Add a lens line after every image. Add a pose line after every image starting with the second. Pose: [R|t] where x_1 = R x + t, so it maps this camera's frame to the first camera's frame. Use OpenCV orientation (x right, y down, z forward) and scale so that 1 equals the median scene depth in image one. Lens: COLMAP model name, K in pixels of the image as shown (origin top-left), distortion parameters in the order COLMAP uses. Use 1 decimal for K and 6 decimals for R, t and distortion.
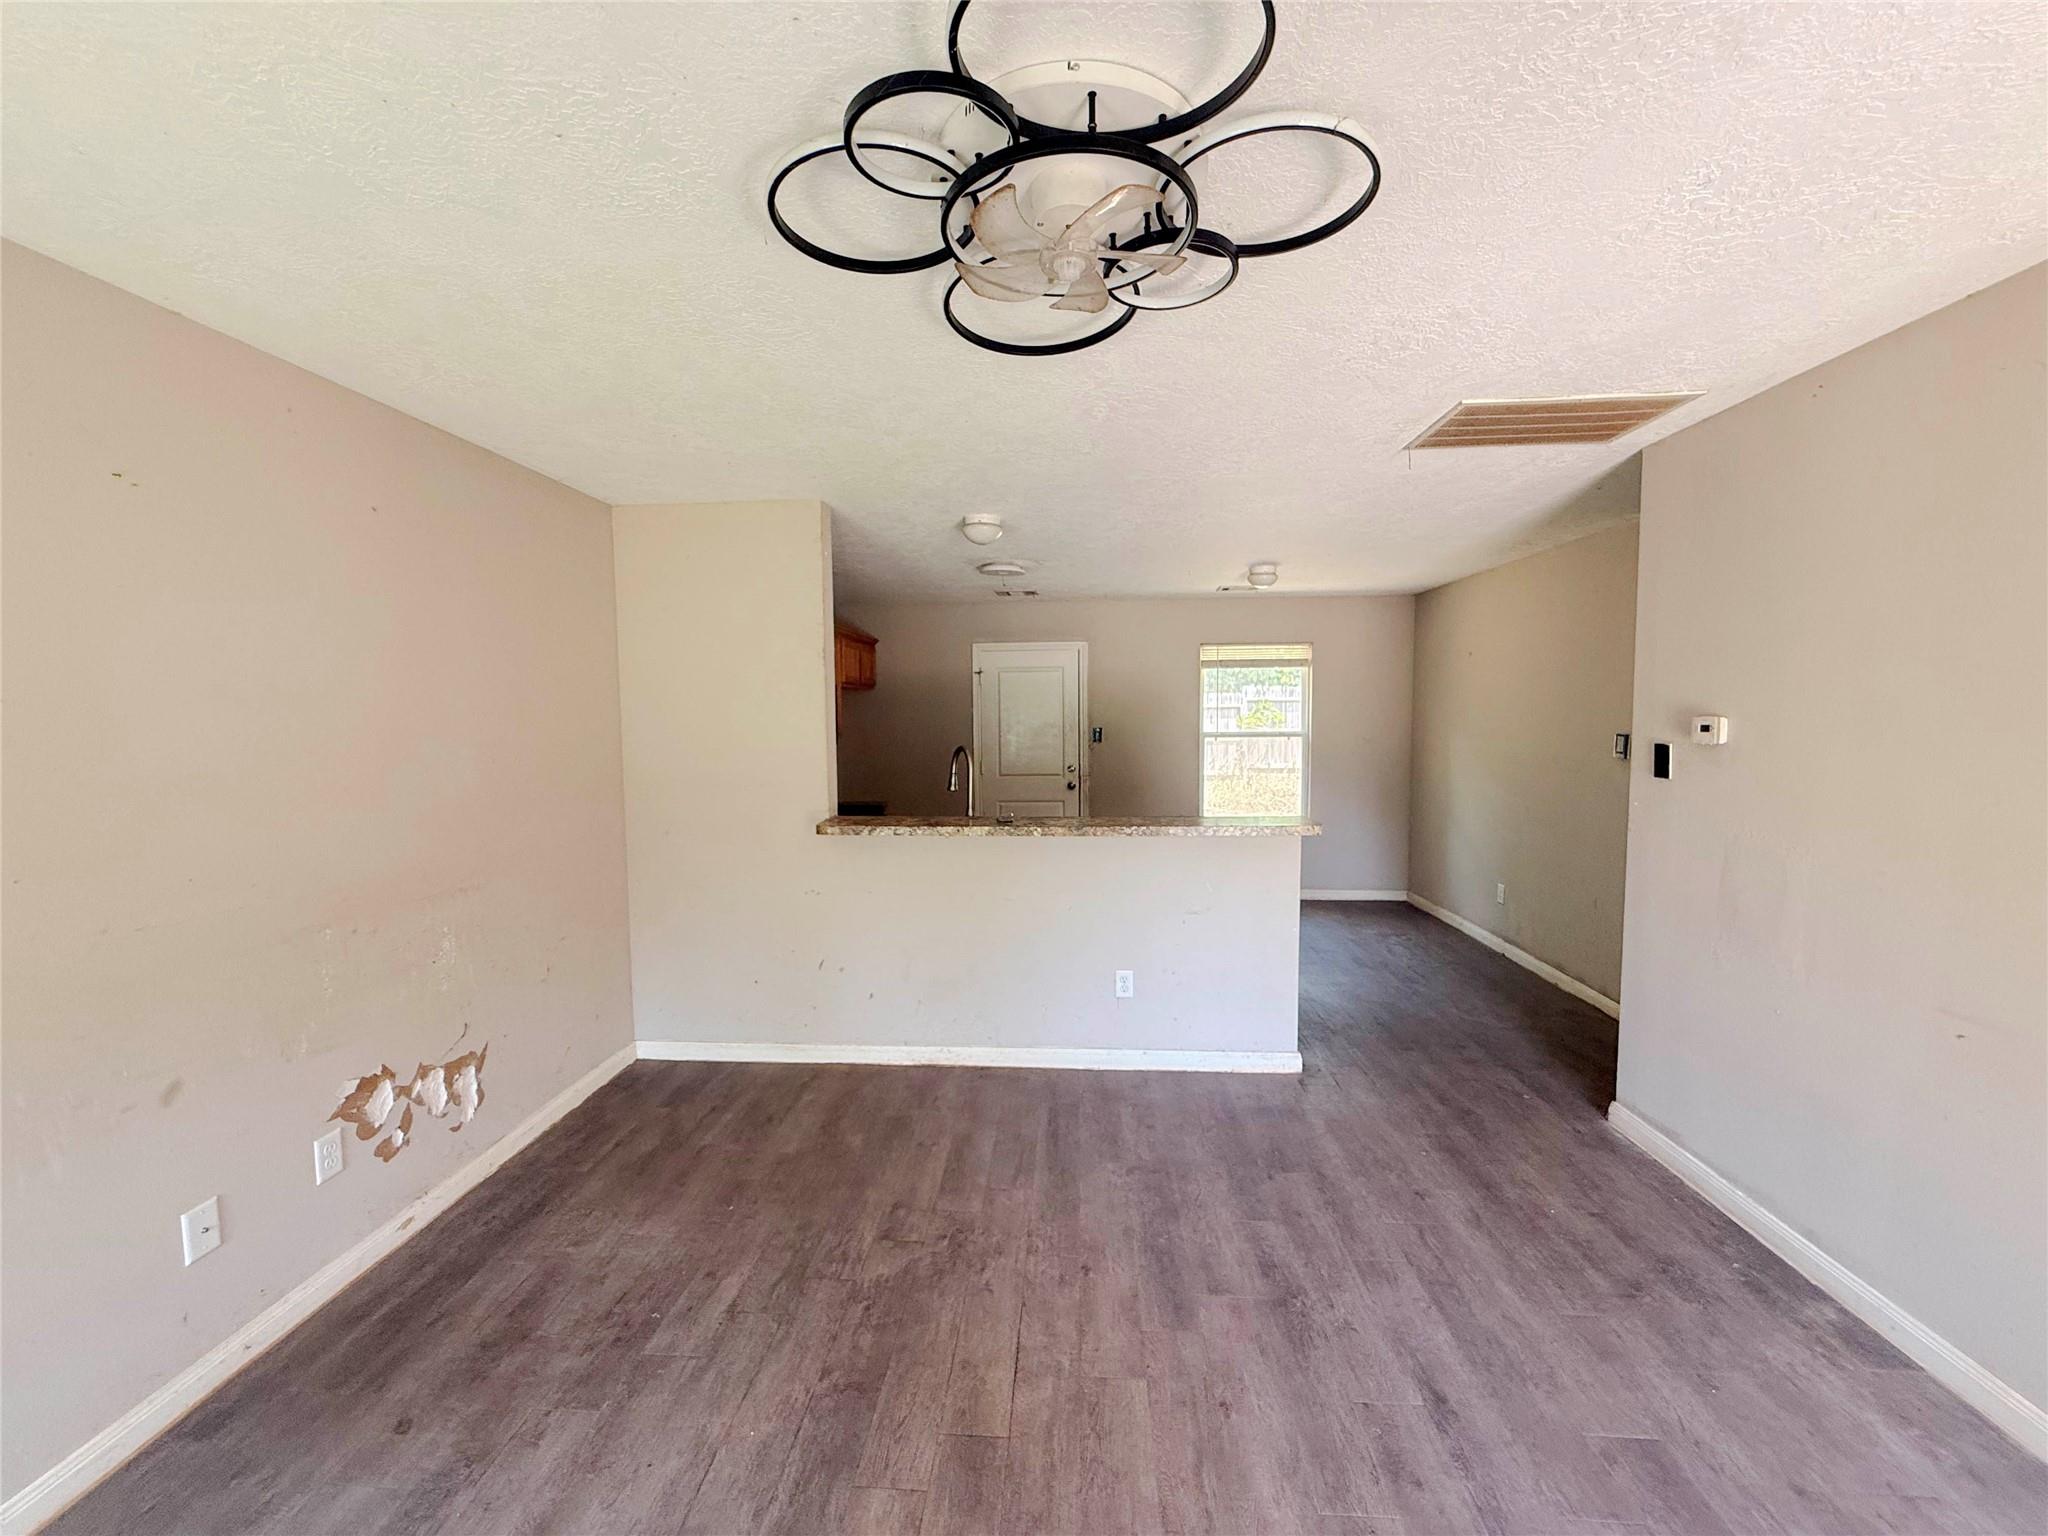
lens RADIAL K [[818.8, 0, 1020.8], [0, 818.8, 769.7], [0, 0, 1]] dist [0.000580, -0.000405]
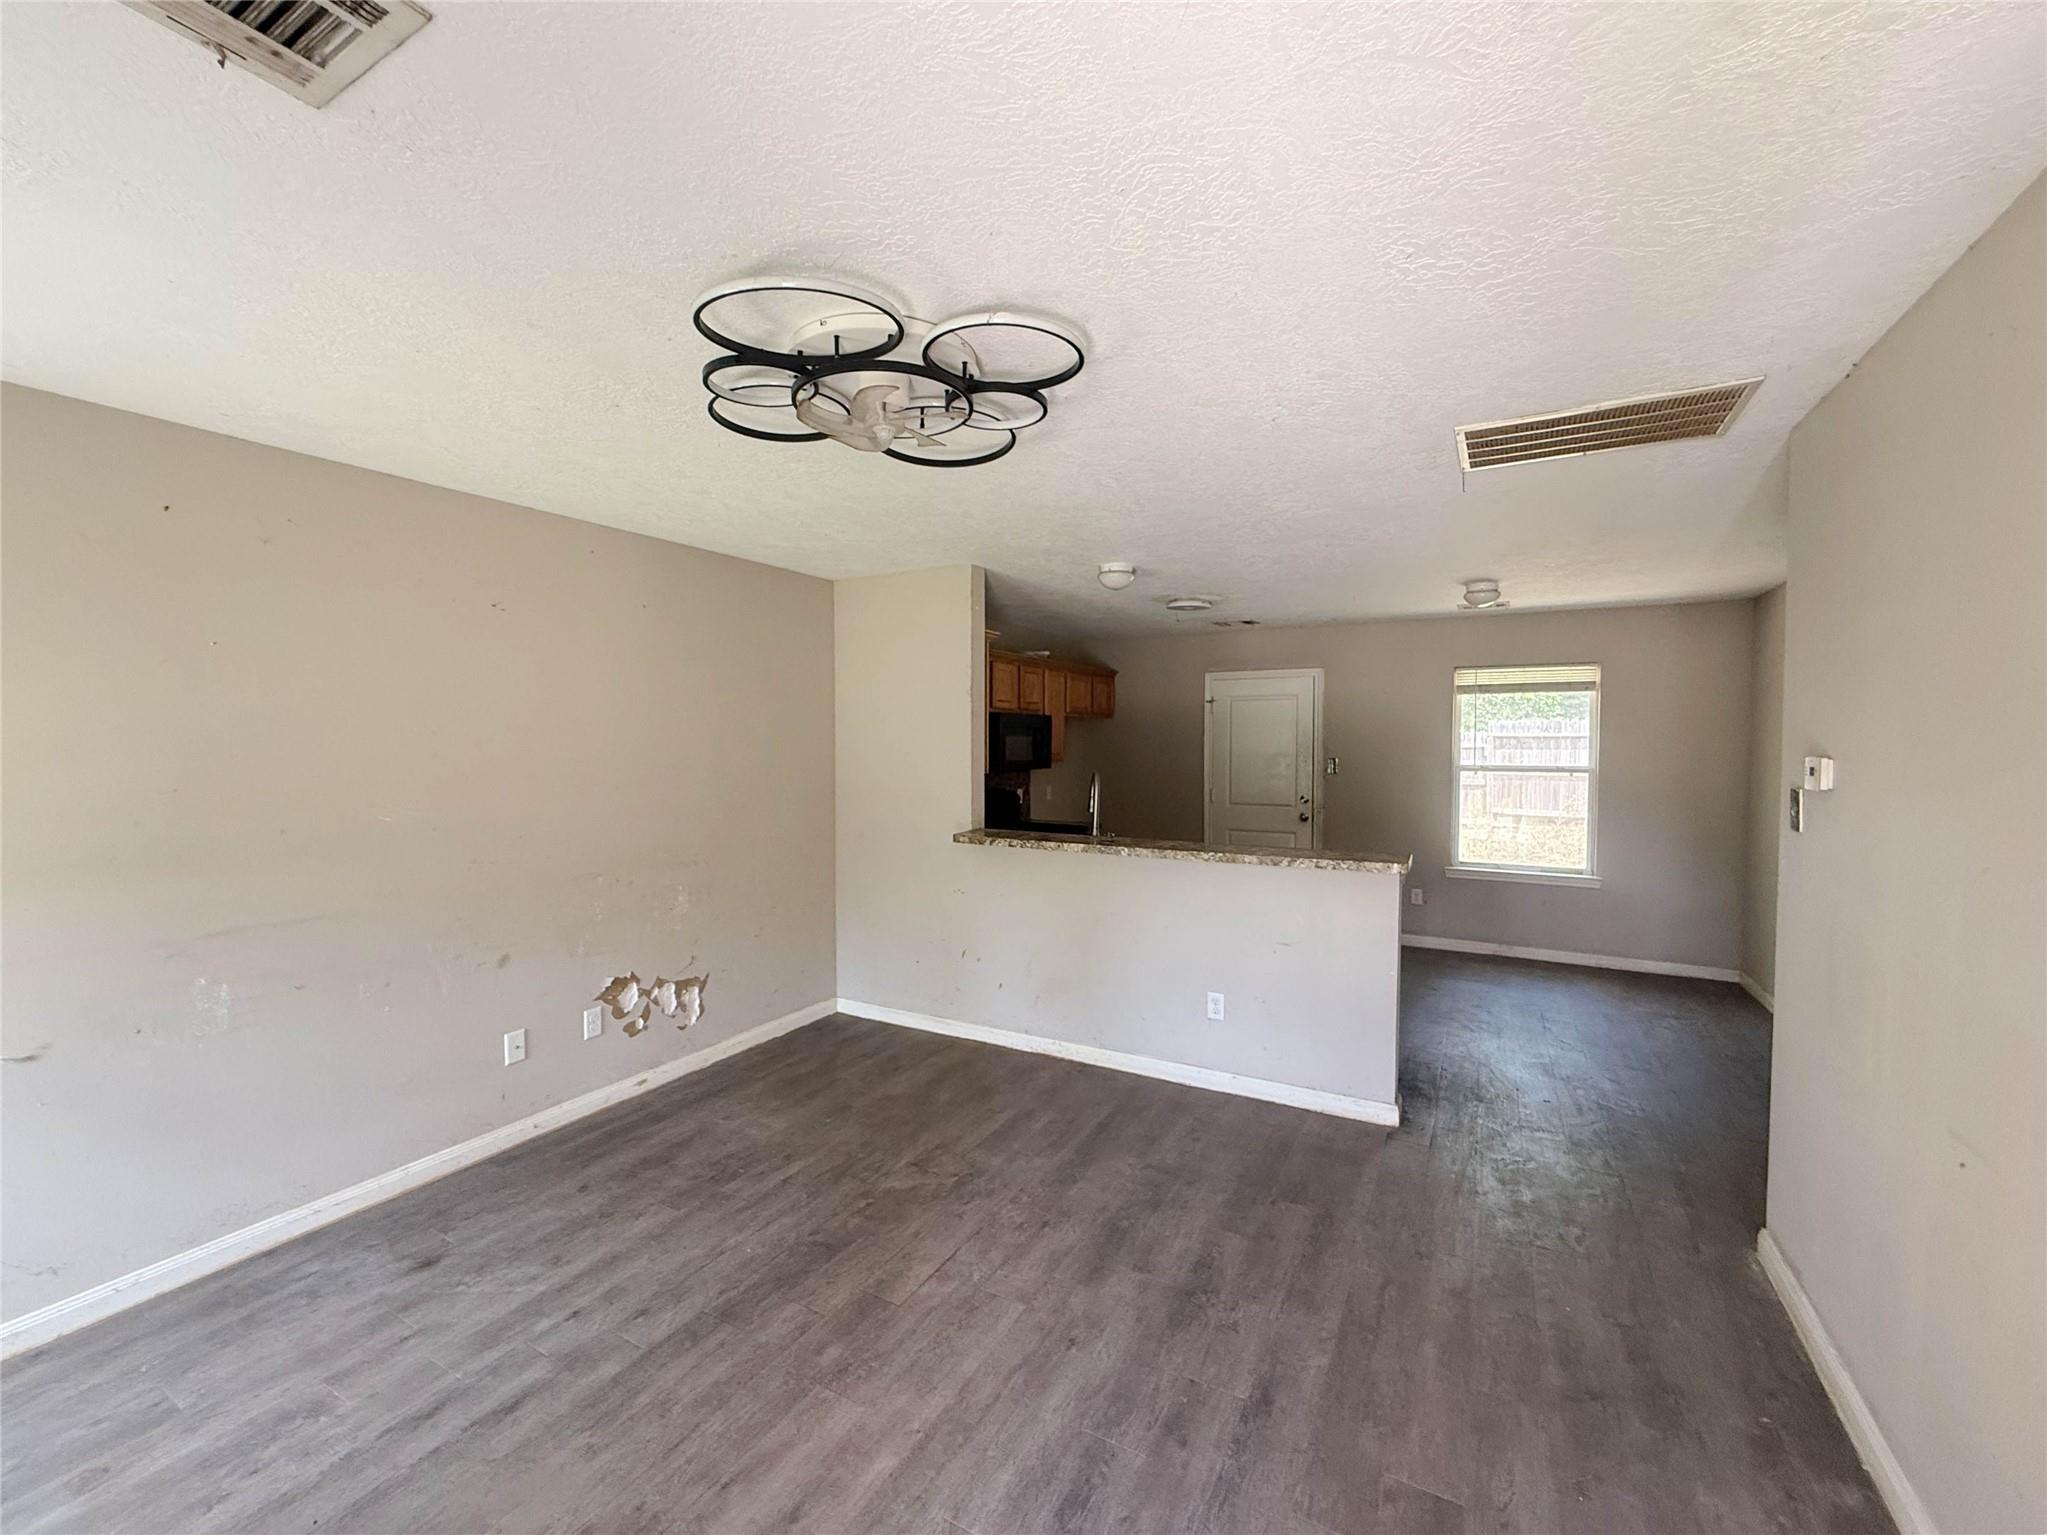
lens RADIAL K [[839.3, 0, 1019.6], [0, 839.3, 768.8], [0, 0, 1]] dist [-0.000043, -0.000098]
pose [[0.903909, 0.023705, -0.427066, 0.447593], [-0.037648, 0.998997, -0.024233, -0.002486], [0.426064, 0.037983, 0.903895, -0.092975]]
